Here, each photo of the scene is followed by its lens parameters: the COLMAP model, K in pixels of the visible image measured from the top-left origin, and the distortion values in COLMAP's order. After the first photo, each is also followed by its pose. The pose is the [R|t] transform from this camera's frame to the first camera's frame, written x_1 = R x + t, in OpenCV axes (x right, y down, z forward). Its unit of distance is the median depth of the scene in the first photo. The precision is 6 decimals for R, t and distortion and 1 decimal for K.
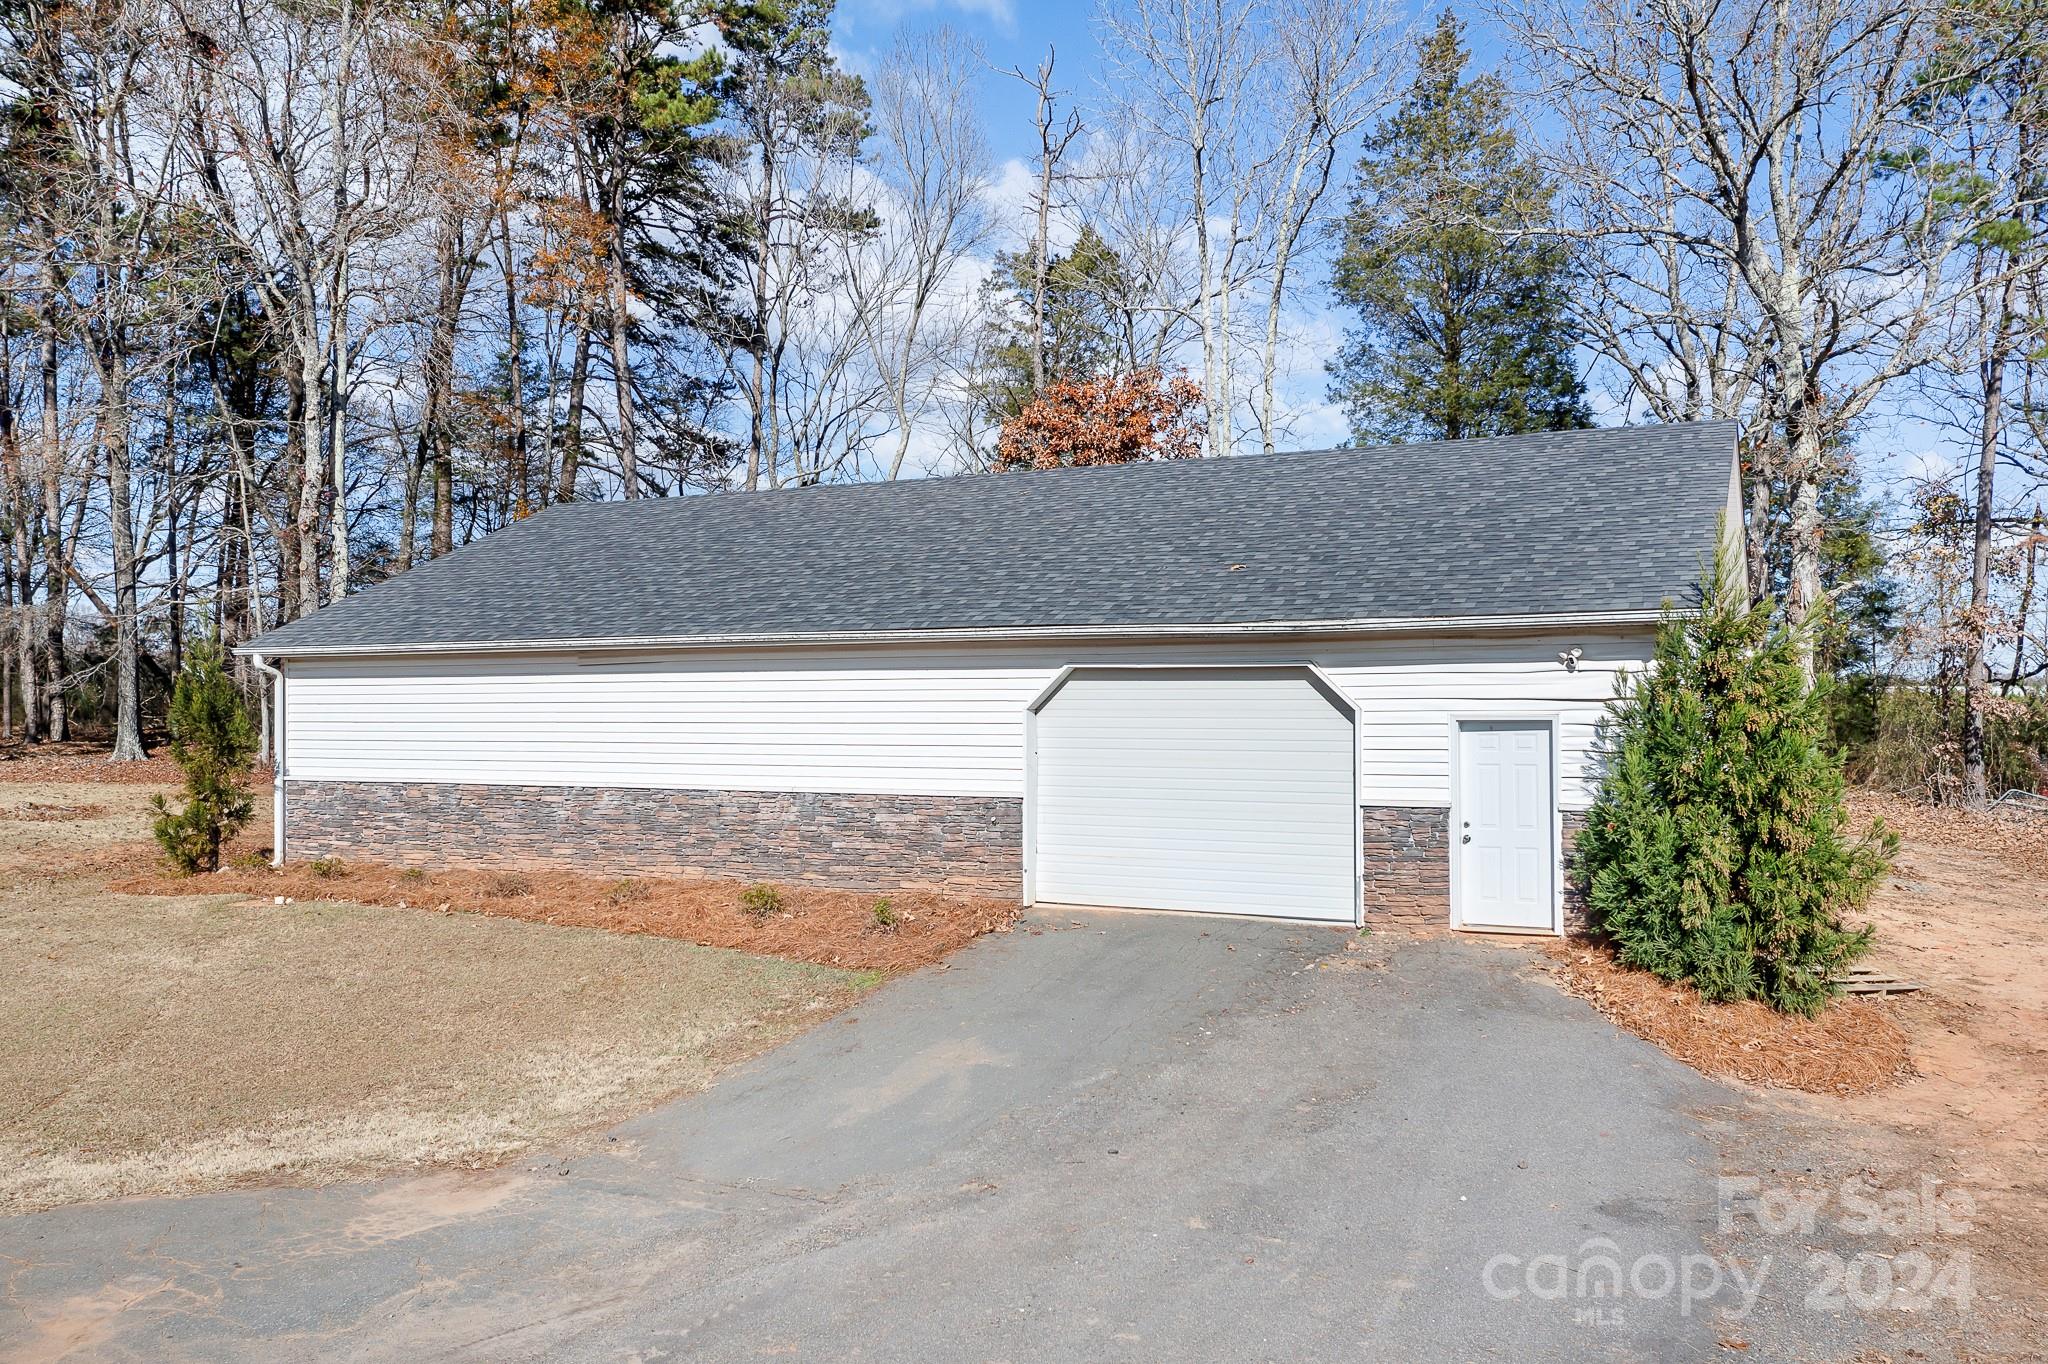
lens RADIAL K [[1642.7, 0, 1024.4], [0, 1642.7, 688.3], [0, 0, 1]] dist [-0.017718, 0.001203]
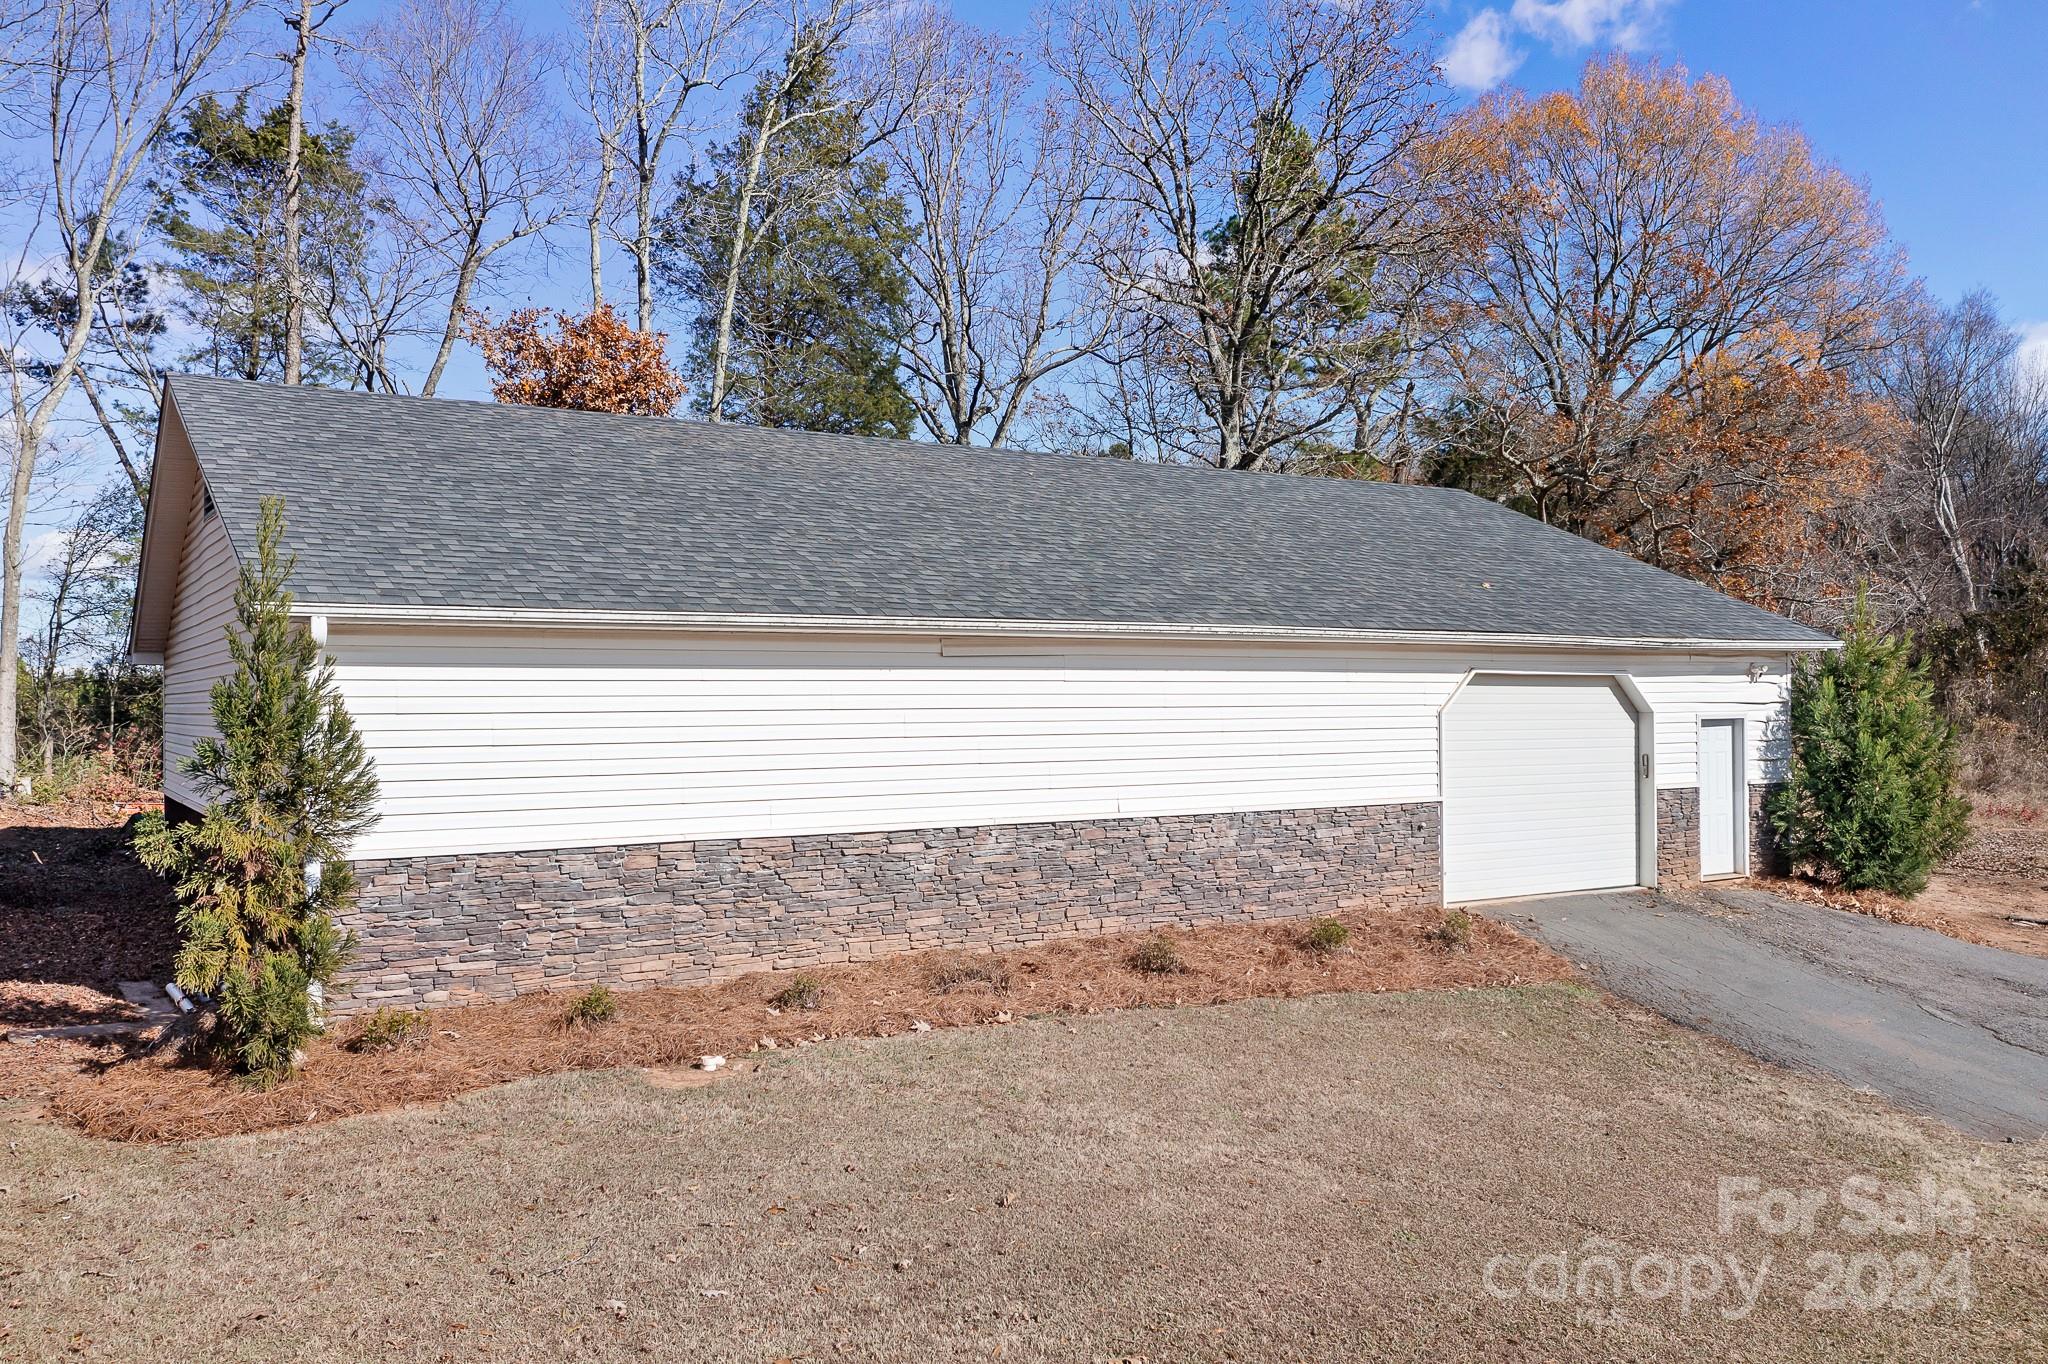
lens RADIAL K [[1642.7, 0, 1024.8], [0, 1642.7, 686.5], [0, 0, 1]] dist [-0.017718, 0.001203]
pose [[0.518163, 0.005018, 0.855267, -0.944743], [-0.008563, 0.999963, -0.000678, -0.000883], [-0.855239, -0.006972, 0.518187, 0.662416]]
